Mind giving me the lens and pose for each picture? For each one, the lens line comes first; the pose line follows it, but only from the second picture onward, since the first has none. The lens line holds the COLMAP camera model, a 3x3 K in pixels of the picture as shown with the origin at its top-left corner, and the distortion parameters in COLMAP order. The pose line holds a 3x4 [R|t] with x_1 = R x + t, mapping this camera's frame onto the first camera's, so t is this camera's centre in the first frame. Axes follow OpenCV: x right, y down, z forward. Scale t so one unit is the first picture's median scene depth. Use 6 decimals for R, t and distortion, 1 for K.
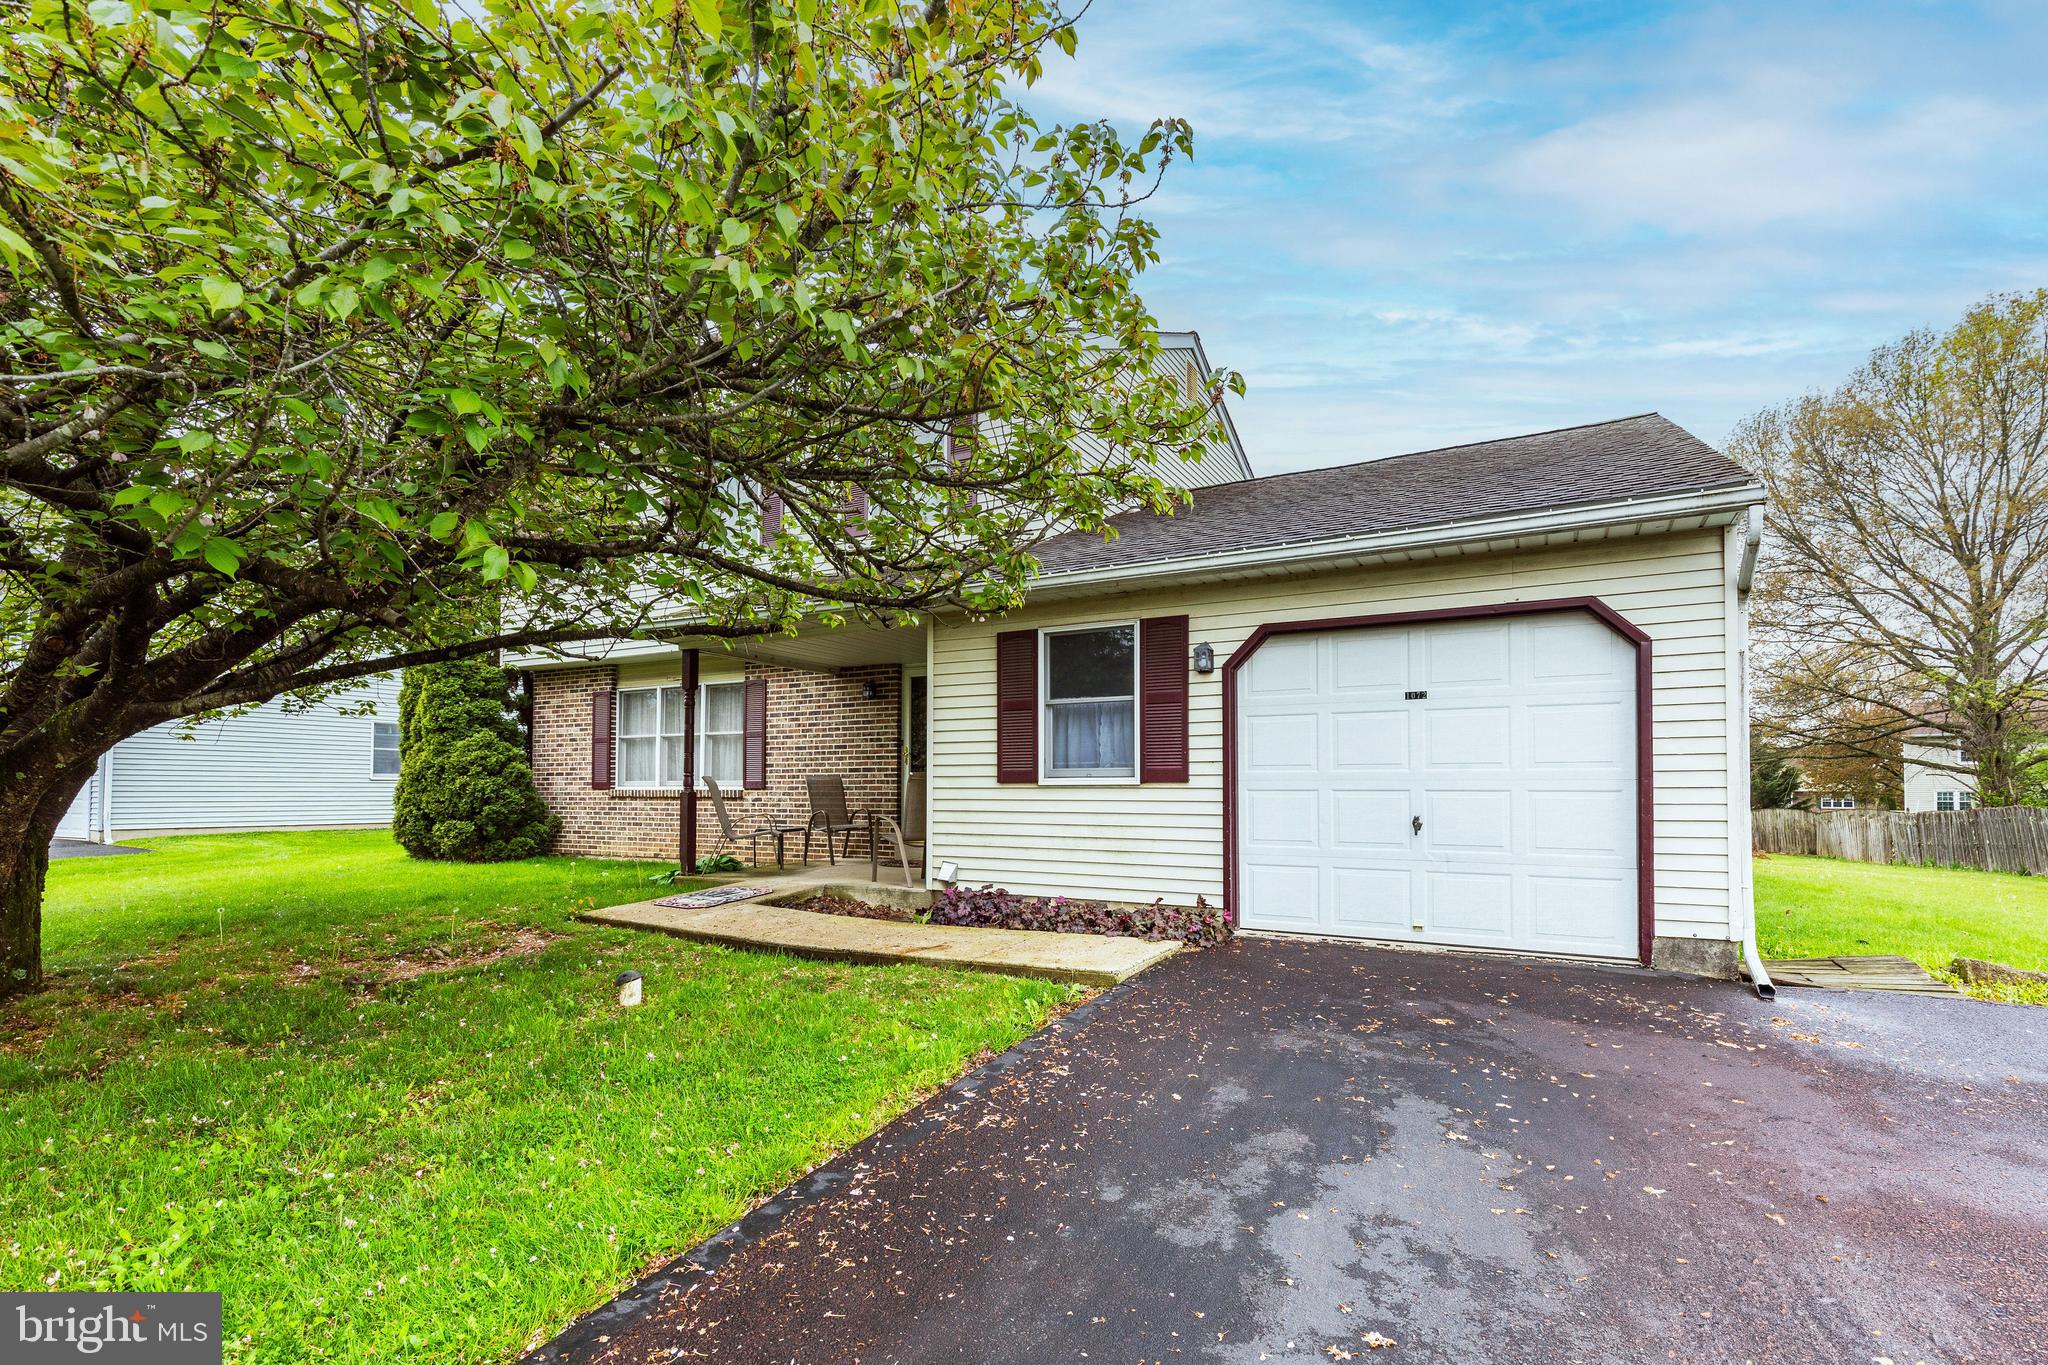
lens RADIAL K [[947.4, 0, 1030.7], [0, 947.4, 730.2], [0, 0, 1]] dist [0.003045, 0.000045]
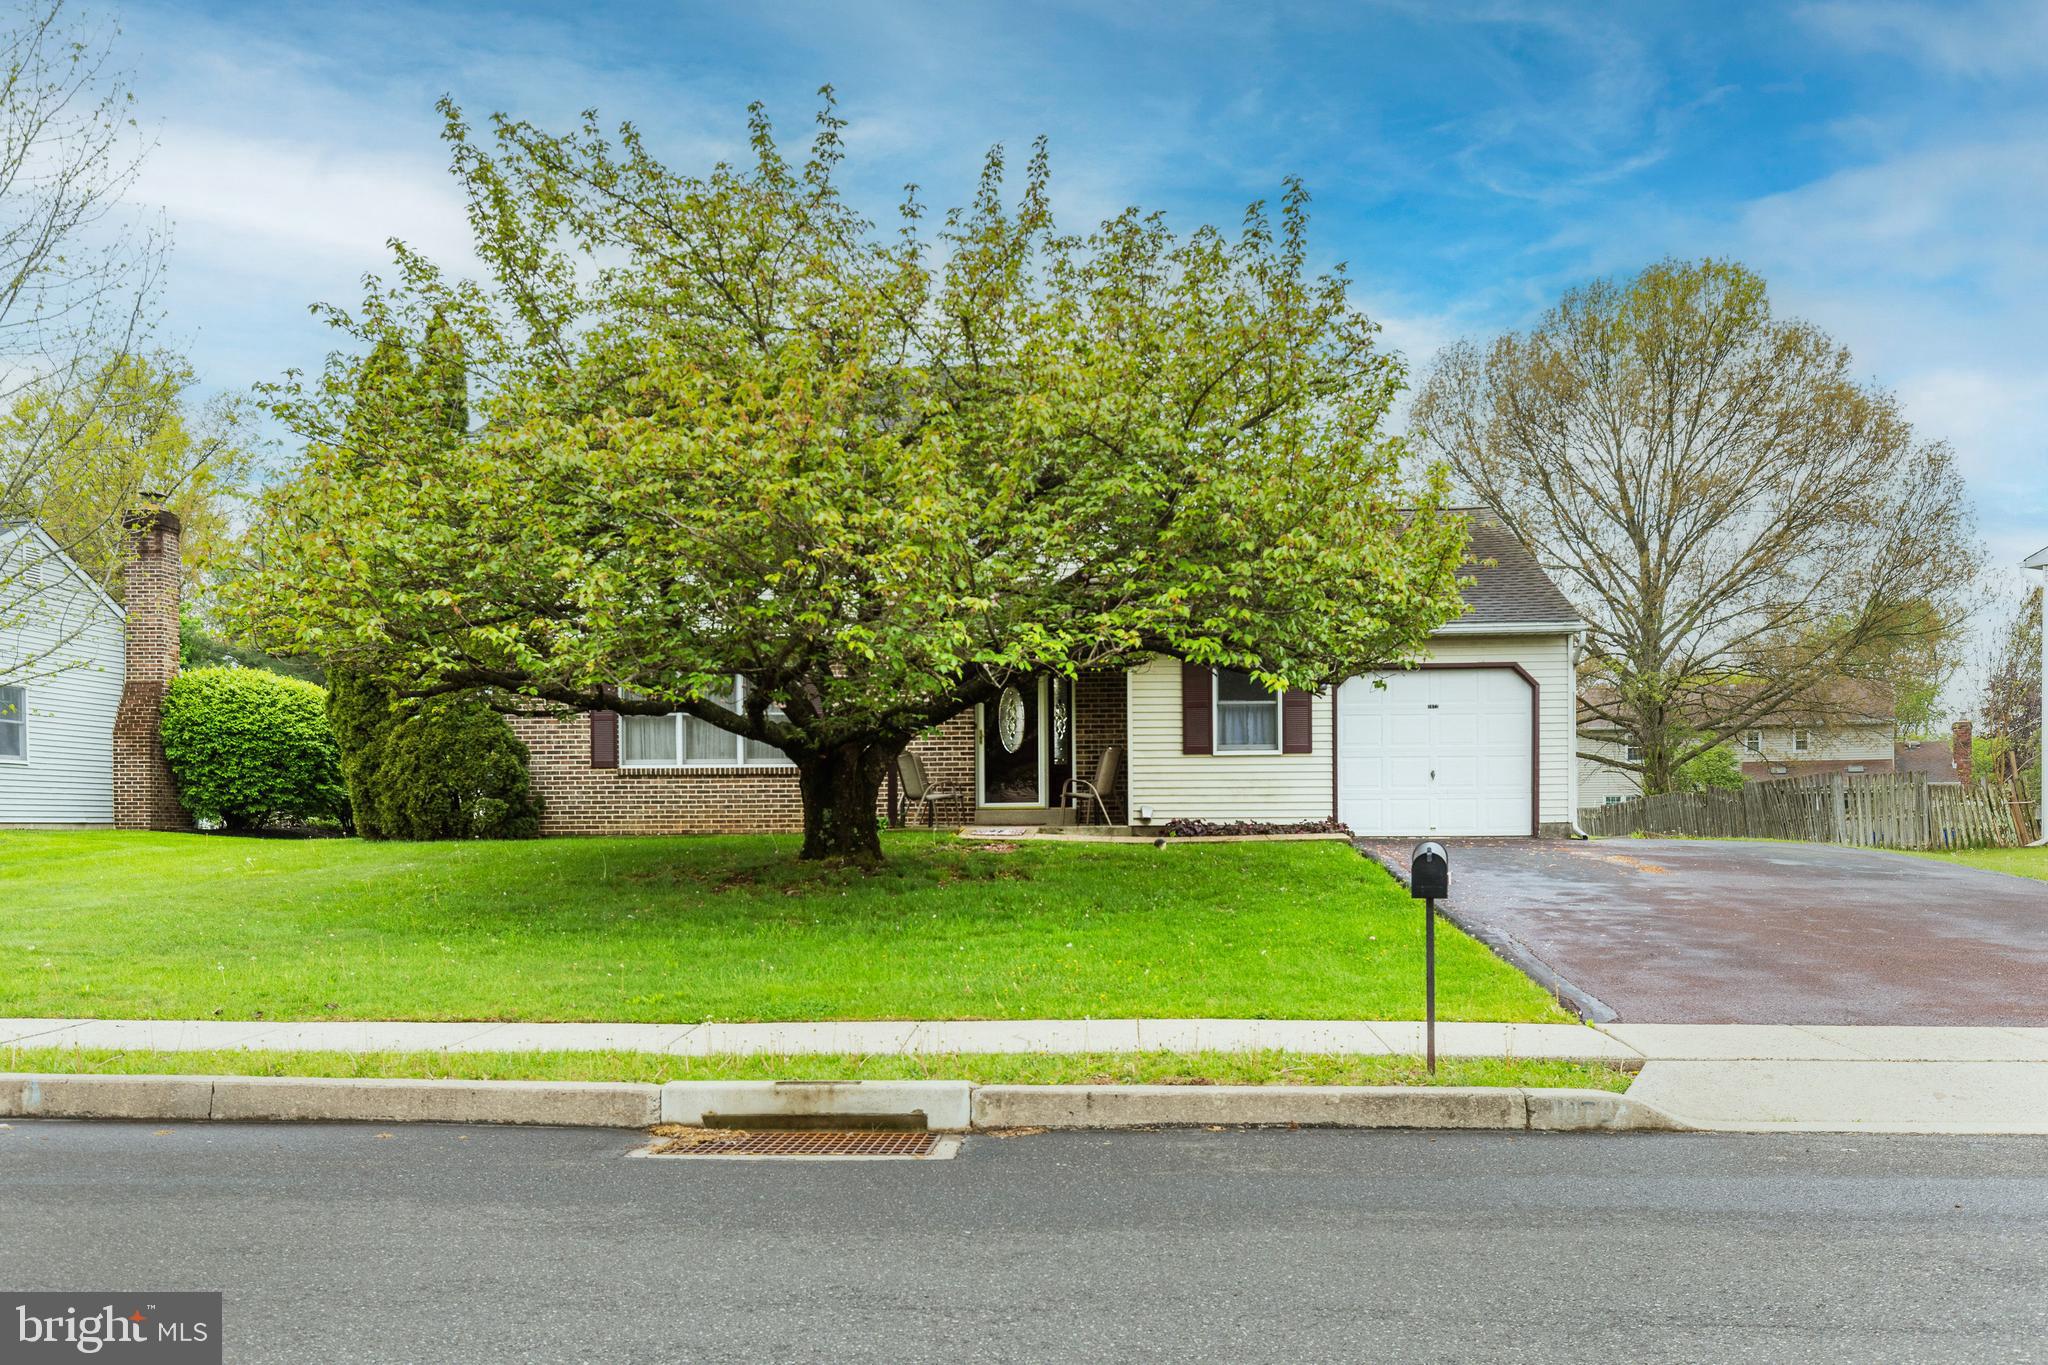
lens RADIAL K [[1831.9, 0, 1023.8], [0, 1831.9, 687.1], [0, 0, 1]] dist [-0.005182, 0.001056]
pose [[0.896265, 0.022591, 0.442944, -0.901954], [-0.019402, 0.999743, -0.011730, -0.007809], [-0.443095, 0.001919, 0.896473, -0.888841]]
